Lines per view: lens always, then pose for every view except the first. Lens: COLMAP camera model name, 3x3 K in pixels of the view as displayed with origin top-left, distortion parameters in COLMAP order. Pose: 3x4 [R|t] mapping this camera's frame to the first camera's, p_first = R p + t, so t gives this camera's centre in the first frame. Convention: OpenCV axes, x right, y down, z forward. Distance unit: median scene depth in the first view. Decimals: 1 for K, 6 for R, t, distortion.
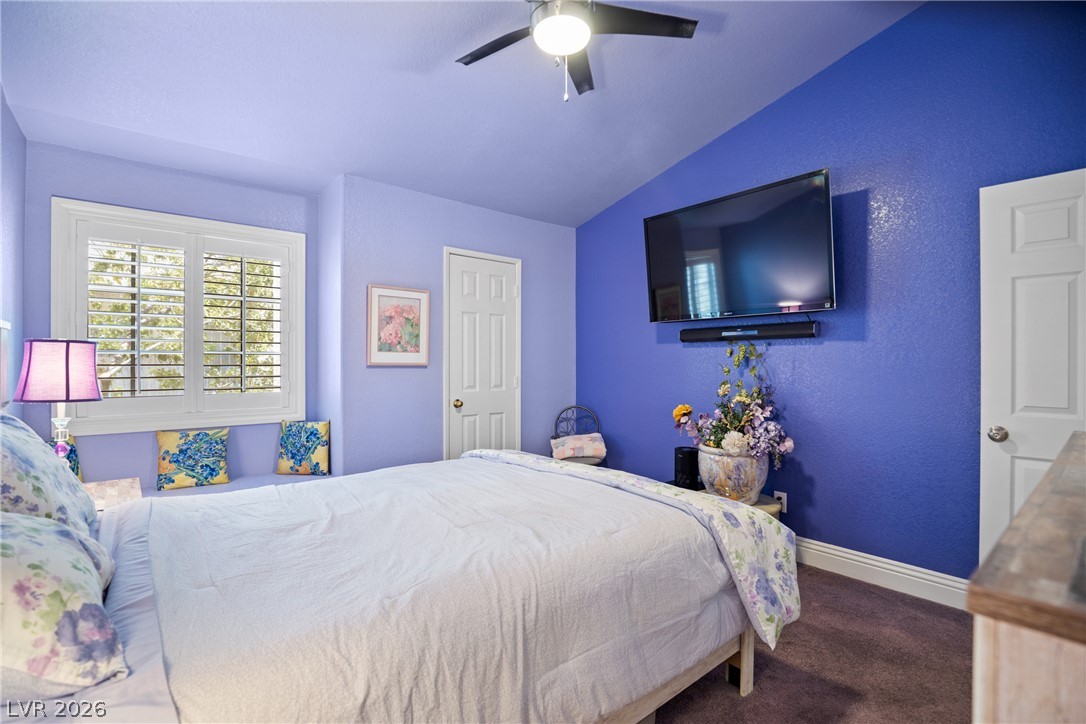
lens RADIAL K [[496.3, 0, 550.5], [0, 496.3, 366.3], [0, 0, 1]] dist [-0.029907, 0.000002]
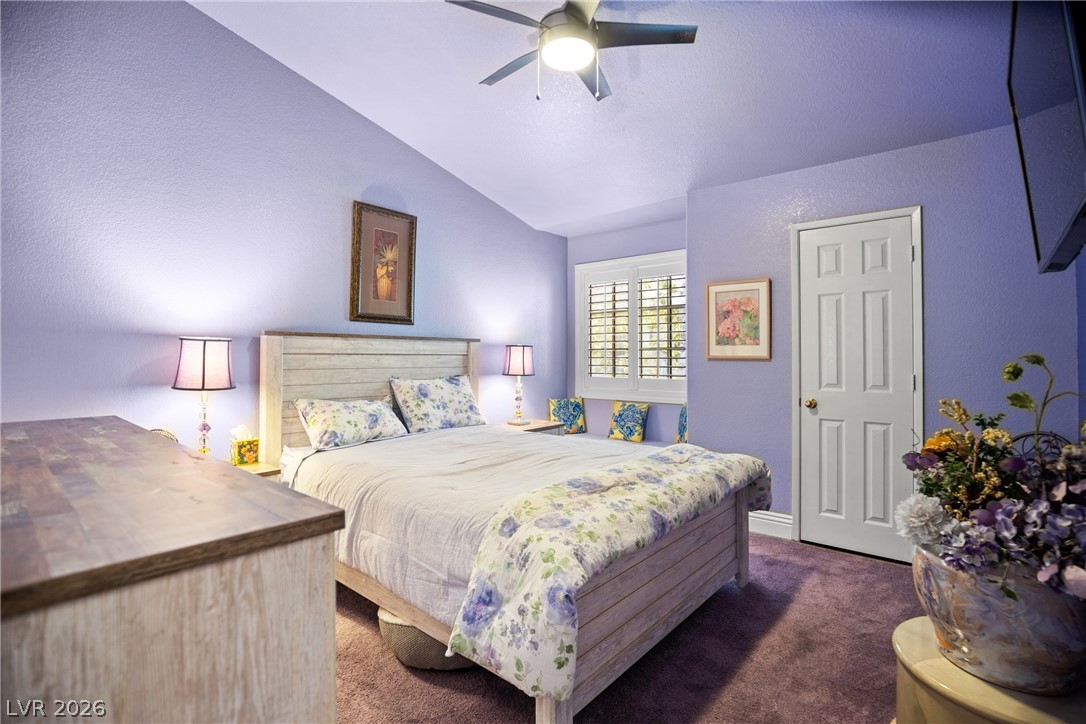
lens RADIAL K [[496.3, 0, 540.8], [0, 496.3, 351.9], [0, 0, 1]] dist [-0.029907, 0.000002]
pose [[0.164248, -0.010418, -0.986364, 0.618666], [-0.005114, 0.999922, -0.011413, -0.001396], [0.986406, 0.006919, 0.164182, 0.438456]]
